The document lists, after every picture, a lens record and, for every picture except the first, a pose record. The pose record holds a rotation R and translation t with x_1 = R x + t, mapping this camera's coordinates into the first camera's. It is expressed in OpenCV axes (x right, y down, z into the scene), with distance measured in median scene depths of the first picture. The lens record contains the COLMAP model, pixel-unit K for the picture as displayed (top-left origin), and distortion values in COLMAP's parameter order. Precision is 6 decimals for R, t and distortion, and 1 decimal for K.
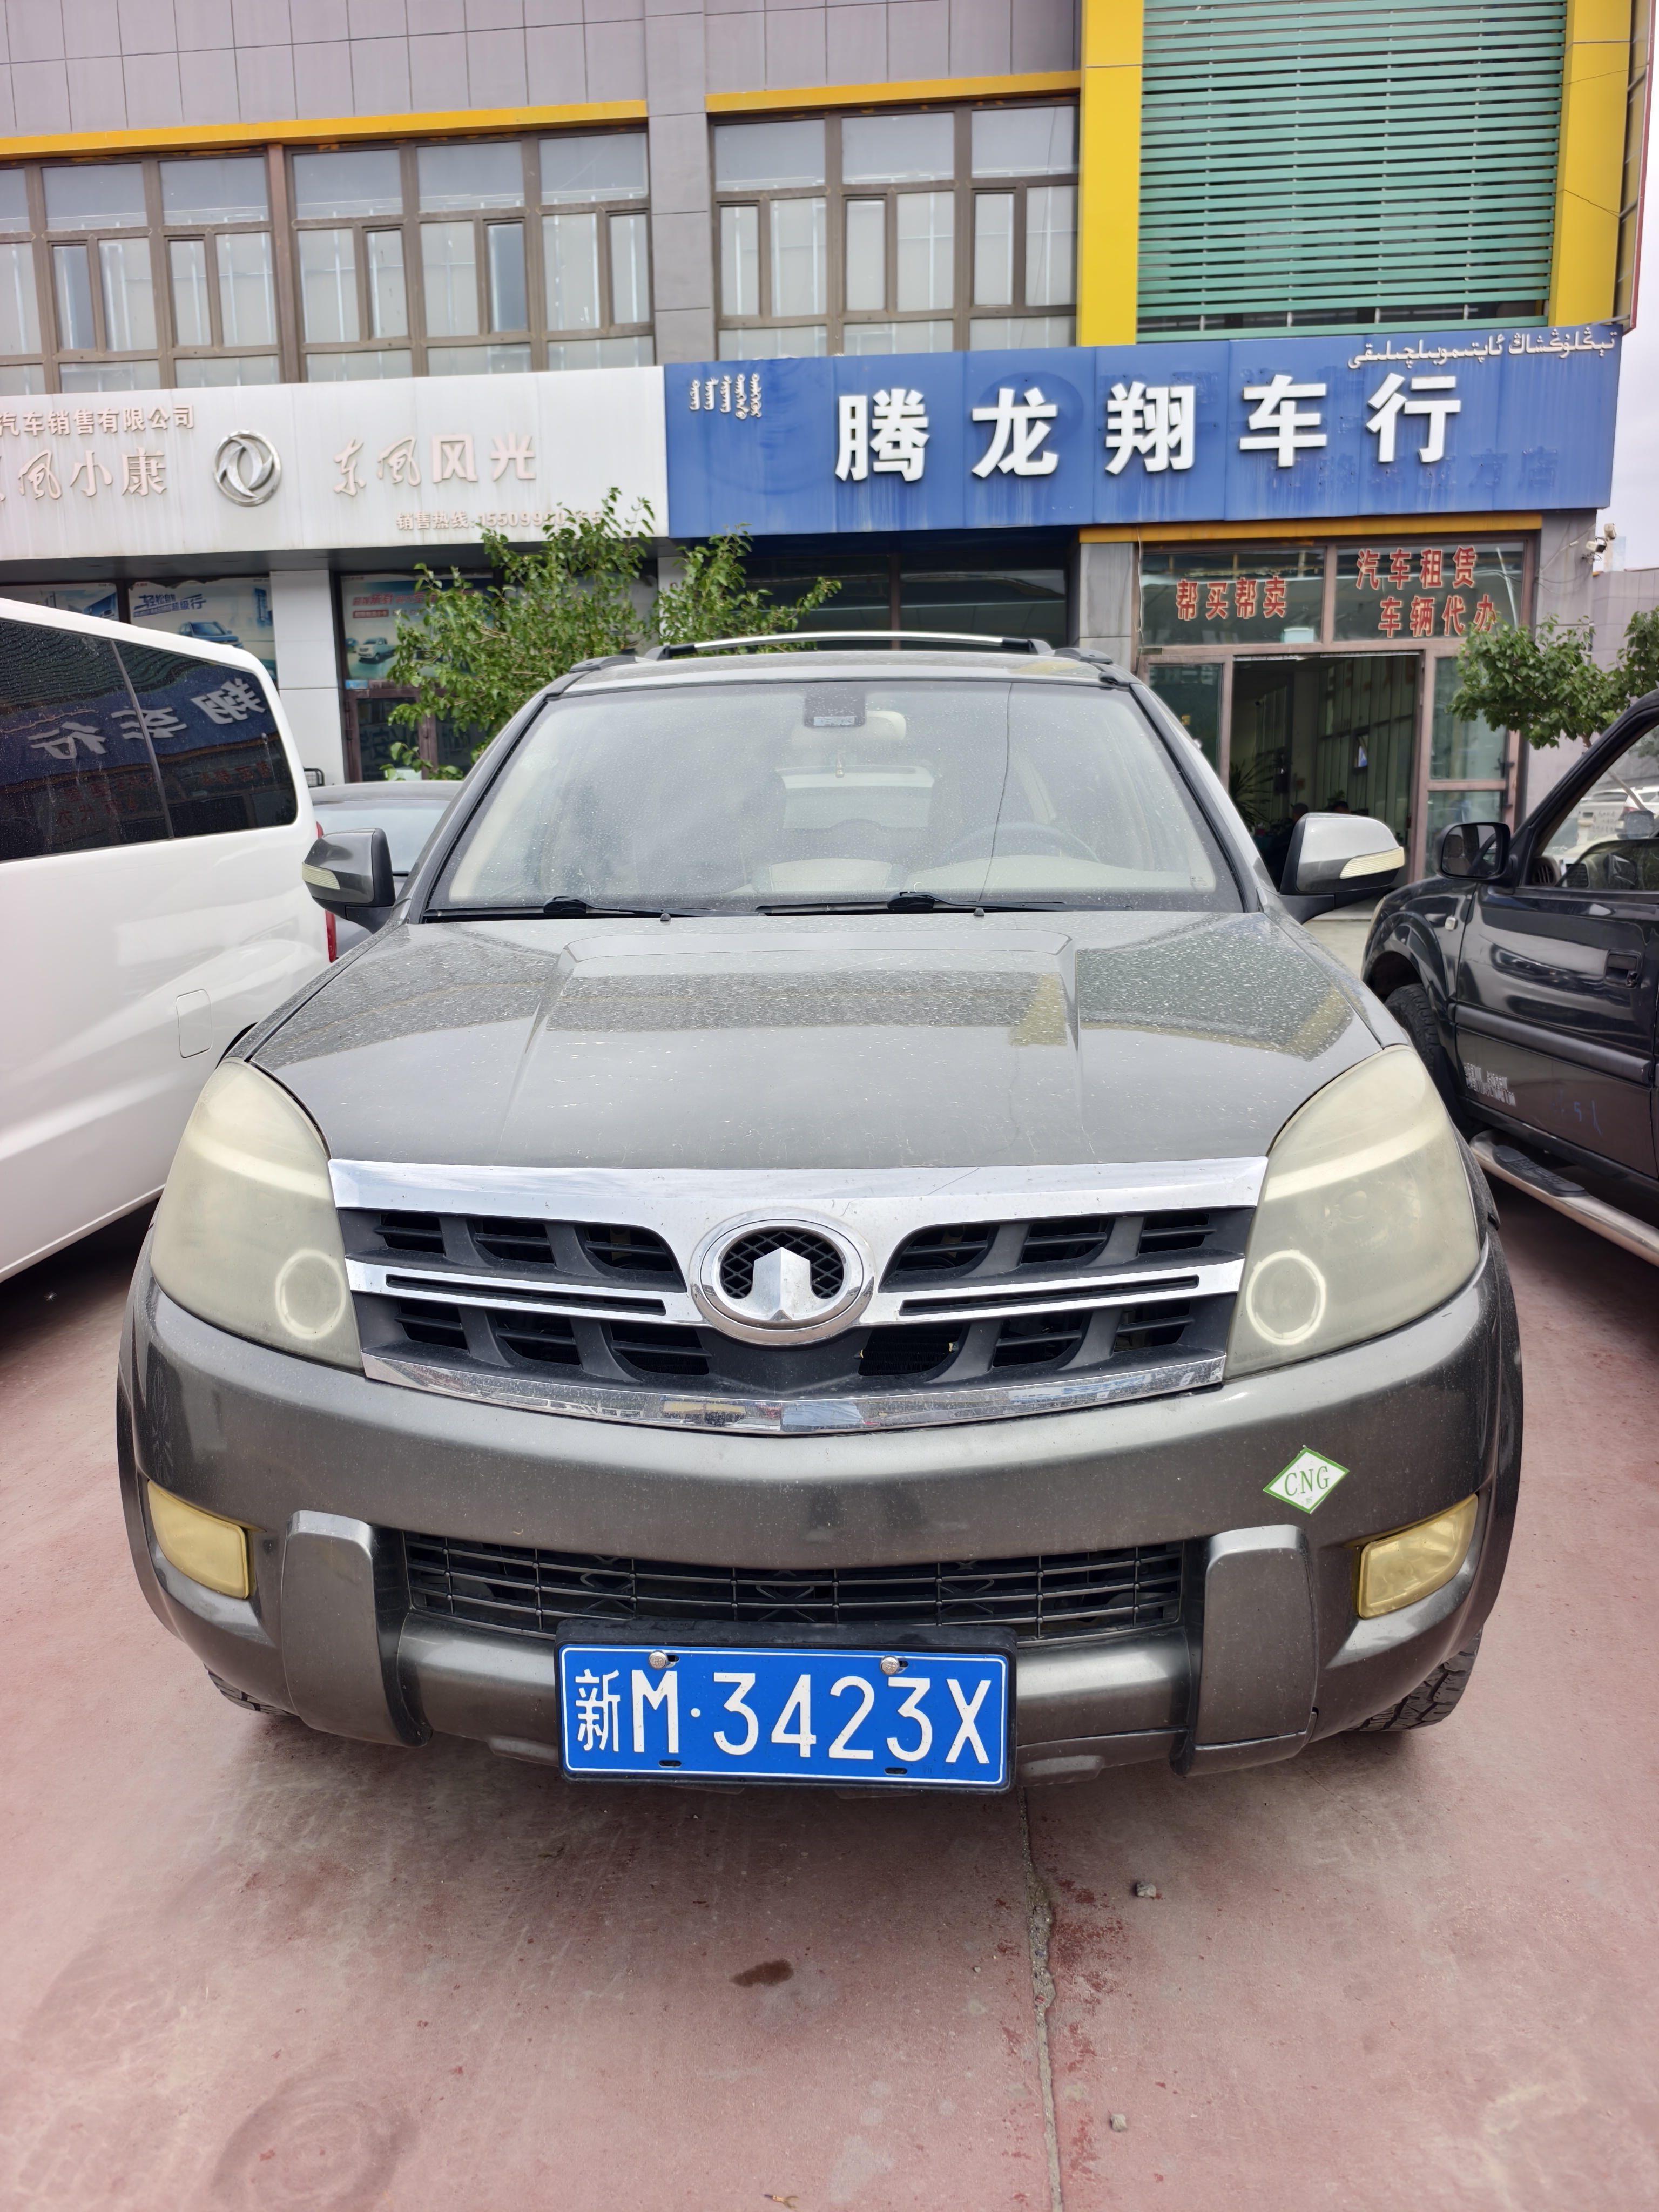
lens RADIAL K [[1524.1, 0, 788.8], [0, 1524.1, 1136.5], [0, 0, 1]] dist [0.006713, -0.009647]
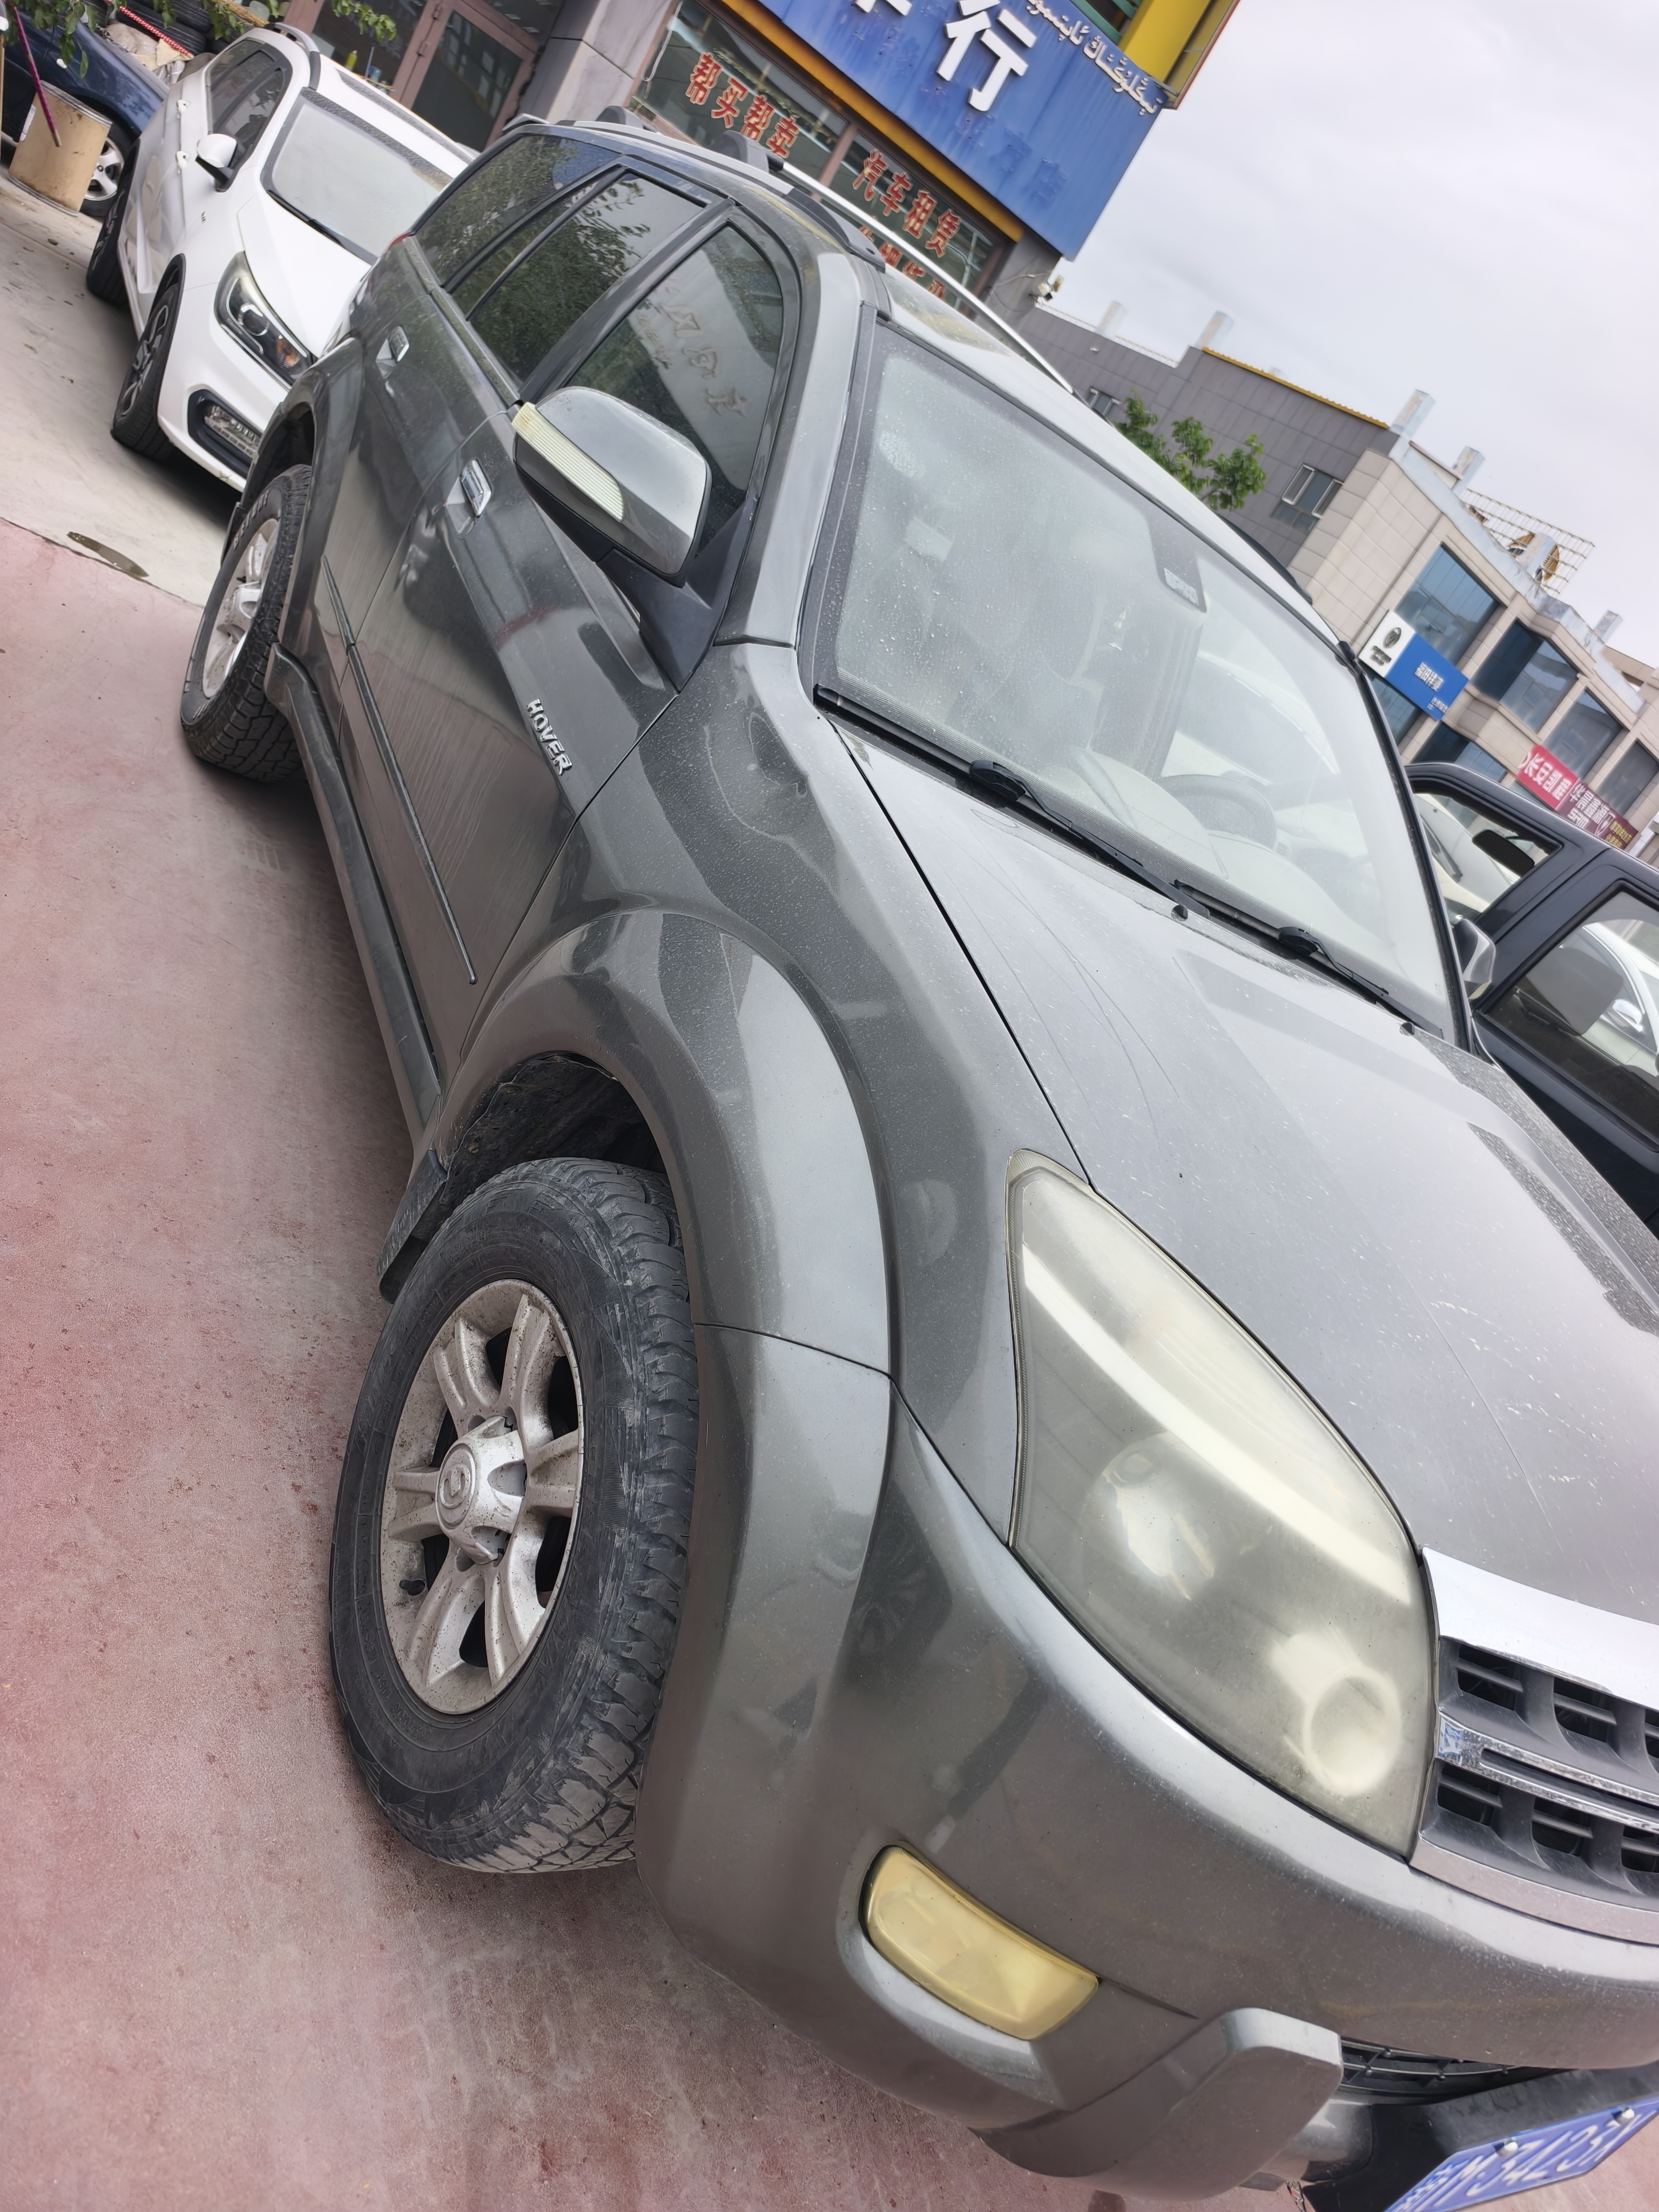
lens RADIAL K [[1524.1, 0, 824.9], [0, 1524.1, 1114.5], [0, 0, 1]] dist [0.006713, -0.009647]
pose [[0.743846, 0.230560, 0.627324, -0.100447], [-0.427379, 0.885721, 0.181233, -0.017230], [-0.513849, -0.402914, 0.757376, 0.070901]]
